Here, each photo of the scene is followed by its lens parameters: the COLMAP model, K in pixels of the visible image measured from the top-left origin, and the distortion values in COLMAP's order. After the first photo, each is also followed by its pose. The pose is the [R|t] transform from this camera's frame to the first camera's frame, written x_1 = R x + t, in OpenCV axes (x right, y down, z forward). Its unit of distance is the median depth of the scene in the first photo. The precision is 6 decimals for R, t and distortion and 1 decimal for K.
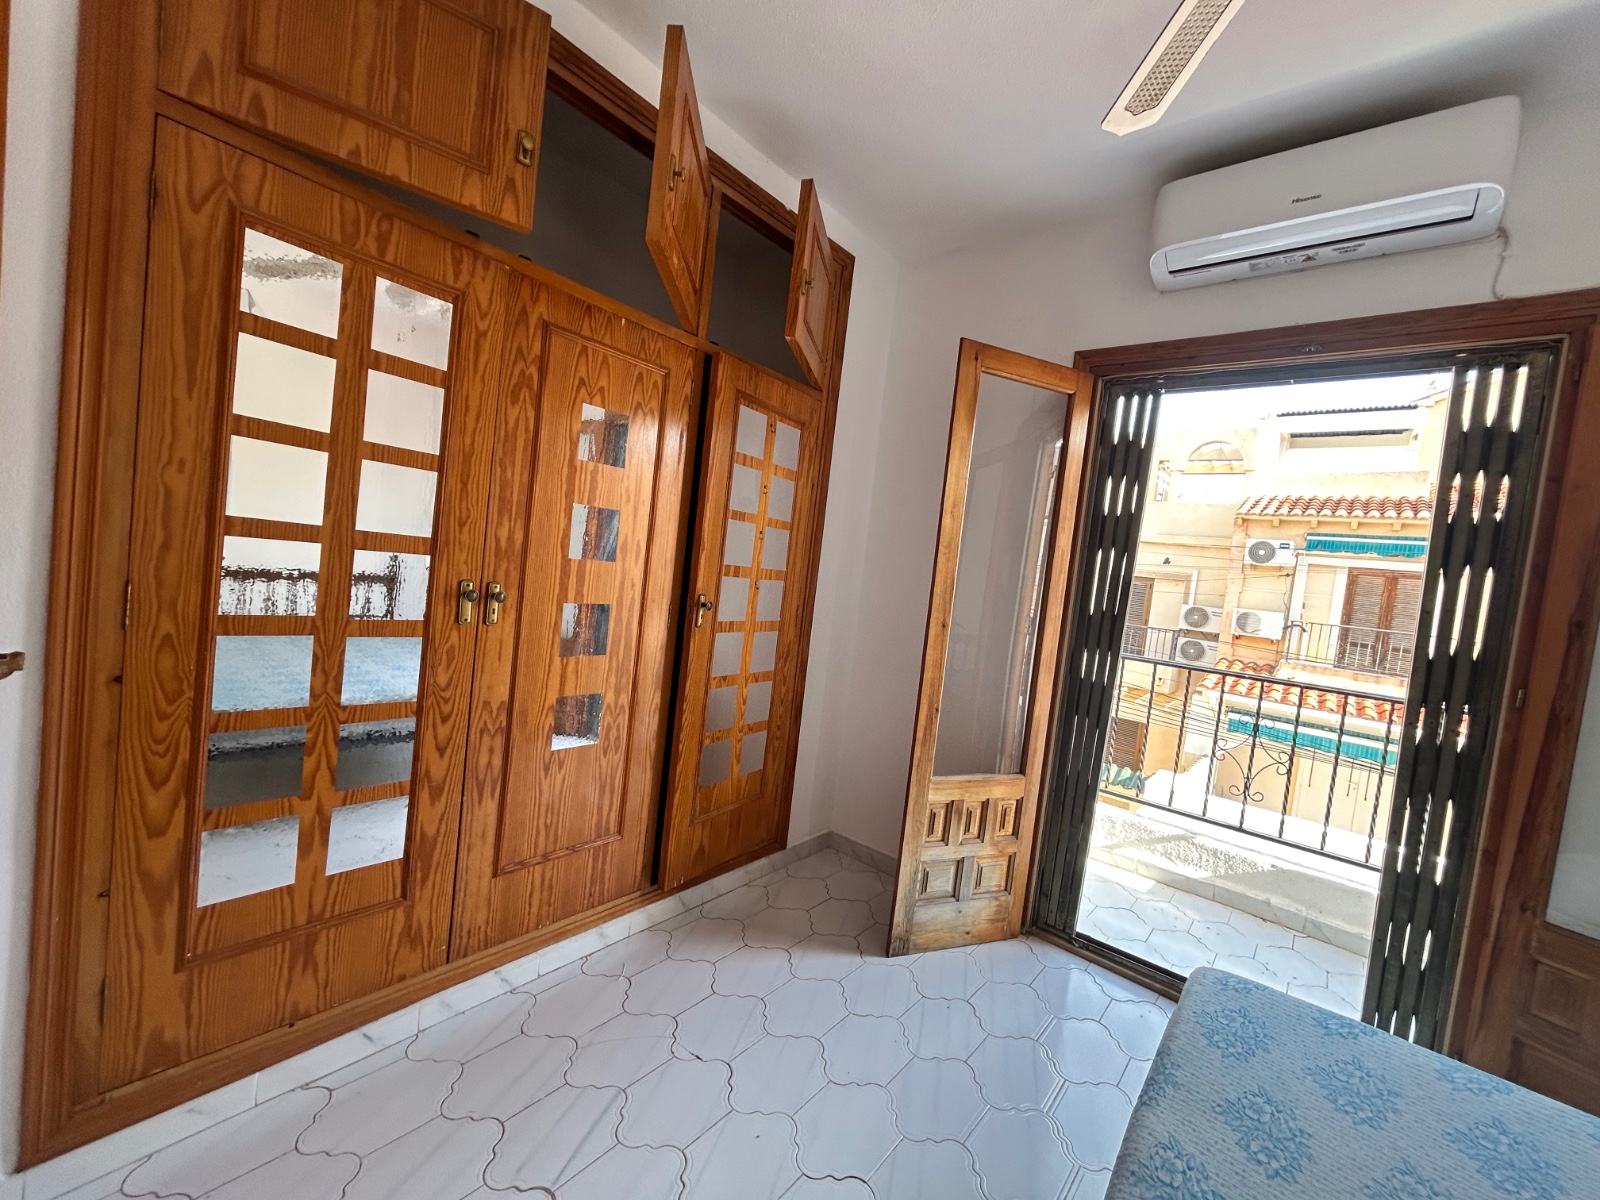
lens RADIAL K [[641.9, 0, 796.9], [0, 641.9, 600.7], [0, 0, 1]] dist [-0.000880, -0.000133]
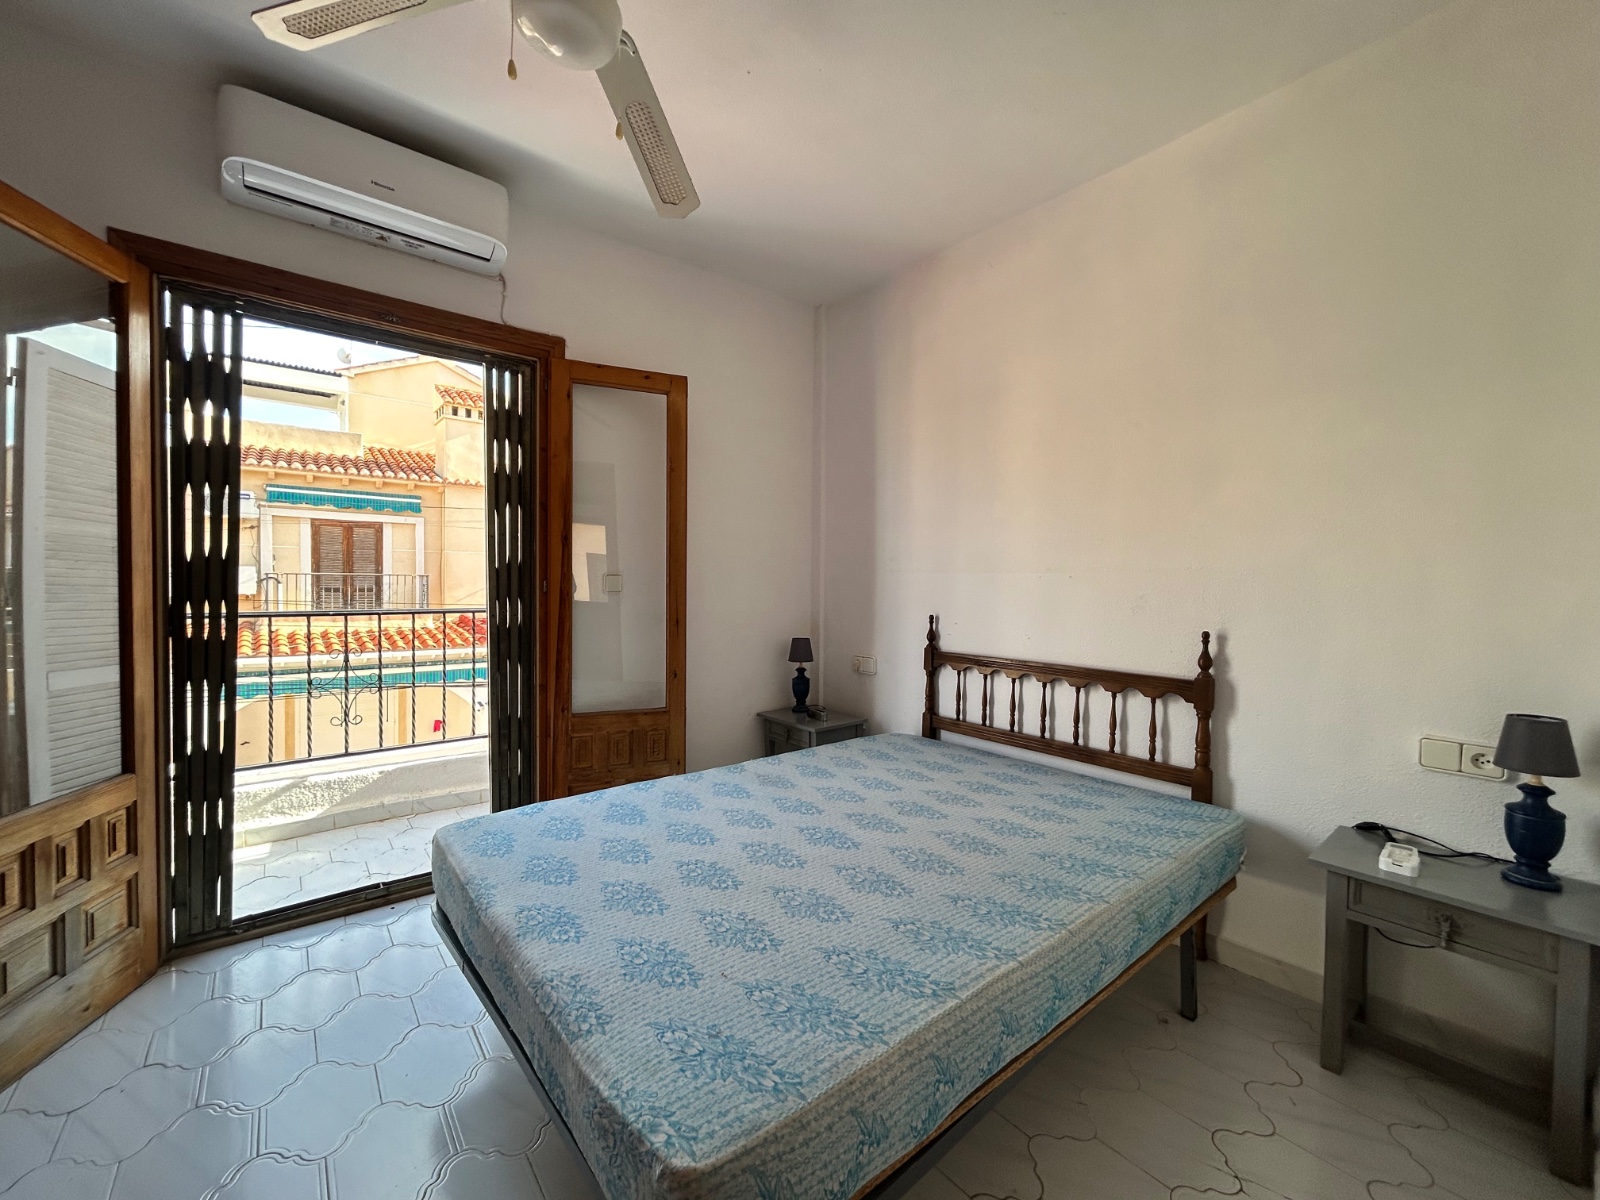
lens RADIAL K [[641.9, 0, 799.6], [0, 641.9, 601.6], [0, 0, 1]] dist [-0.000880, -0.000133]
pose [[0.181985, -0.135580, 0.973909, -0.227523], [0.065419, 0.989924, 0.125585, 0.020193], [-0.981123, 0.040858, 0.189020, 0.046380]]
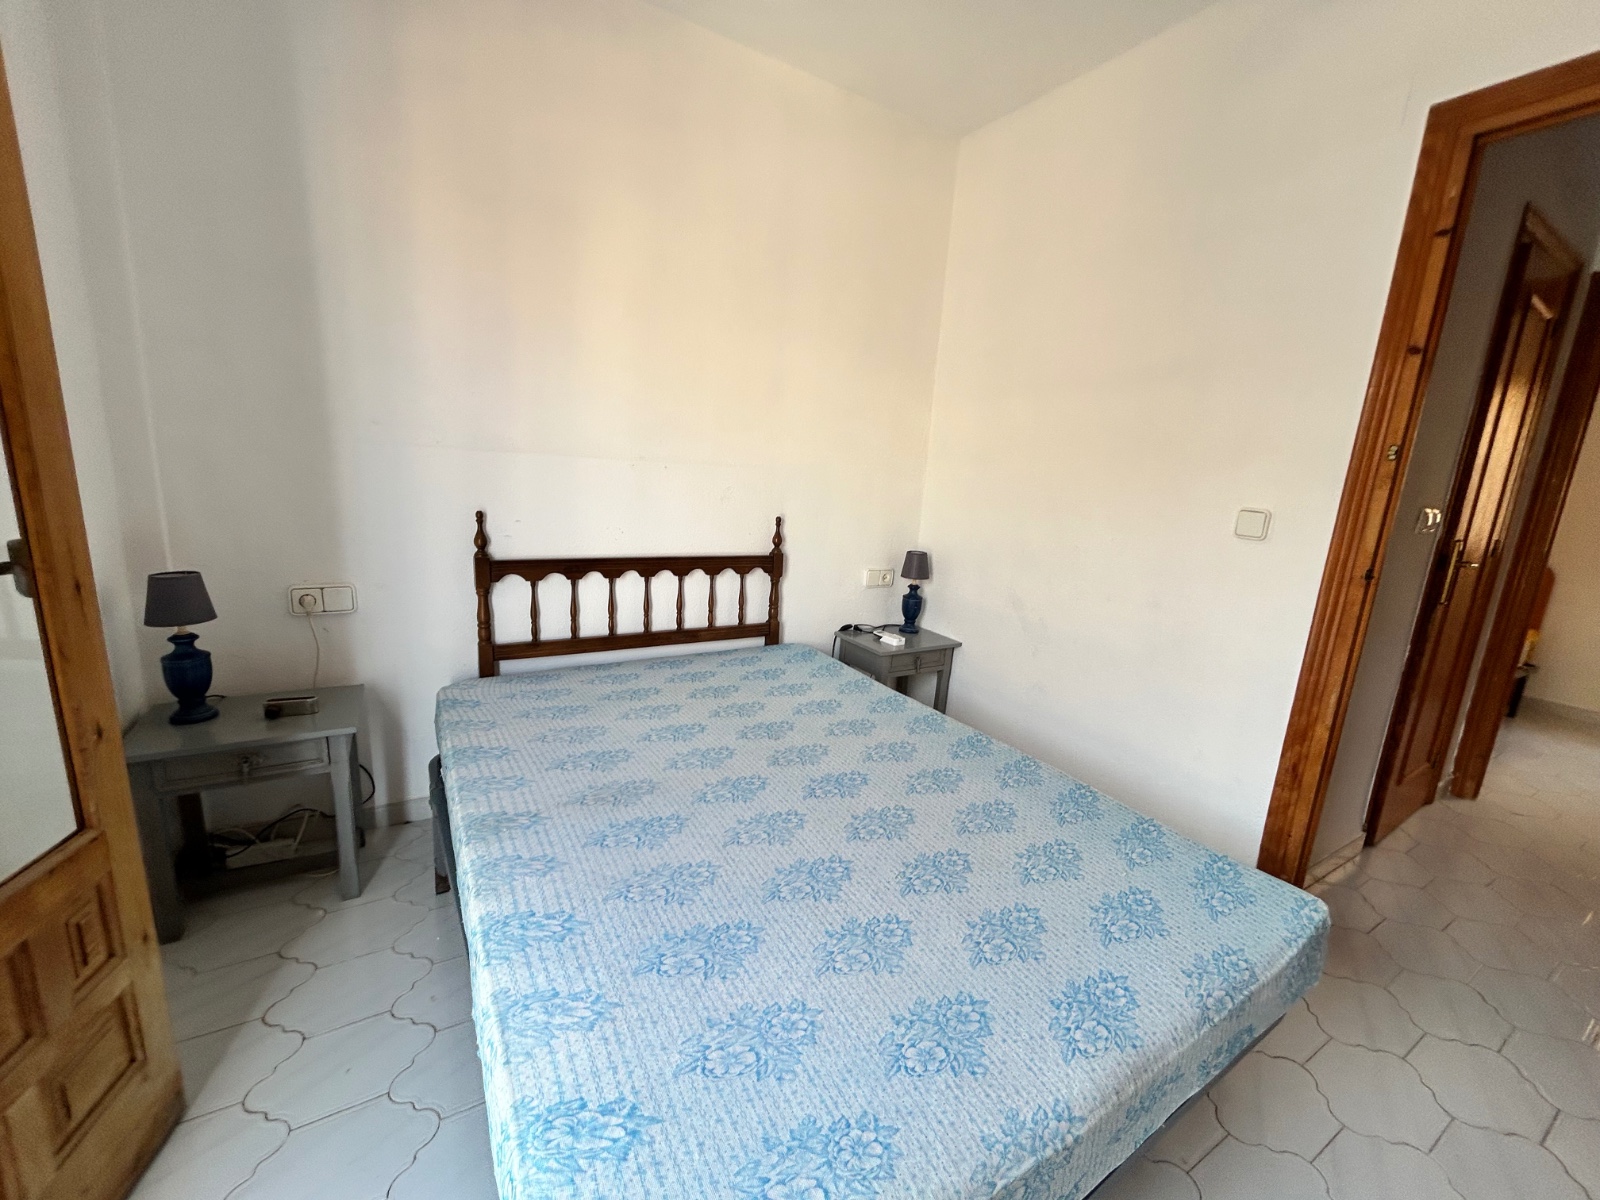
lens RADIAL K [[641.9, 0, 799.8], [0, 641.9, 594.6], [0, 0, 1]] dist [-0.000880, -0.000133]
pose [[-0.933639, -0.227347, 0.276824, 0.334348], [-0.146795, 0.947742, 0.283260, 0.011310], [-0.326756, 0.223826, -0.918222, 0.721303]]
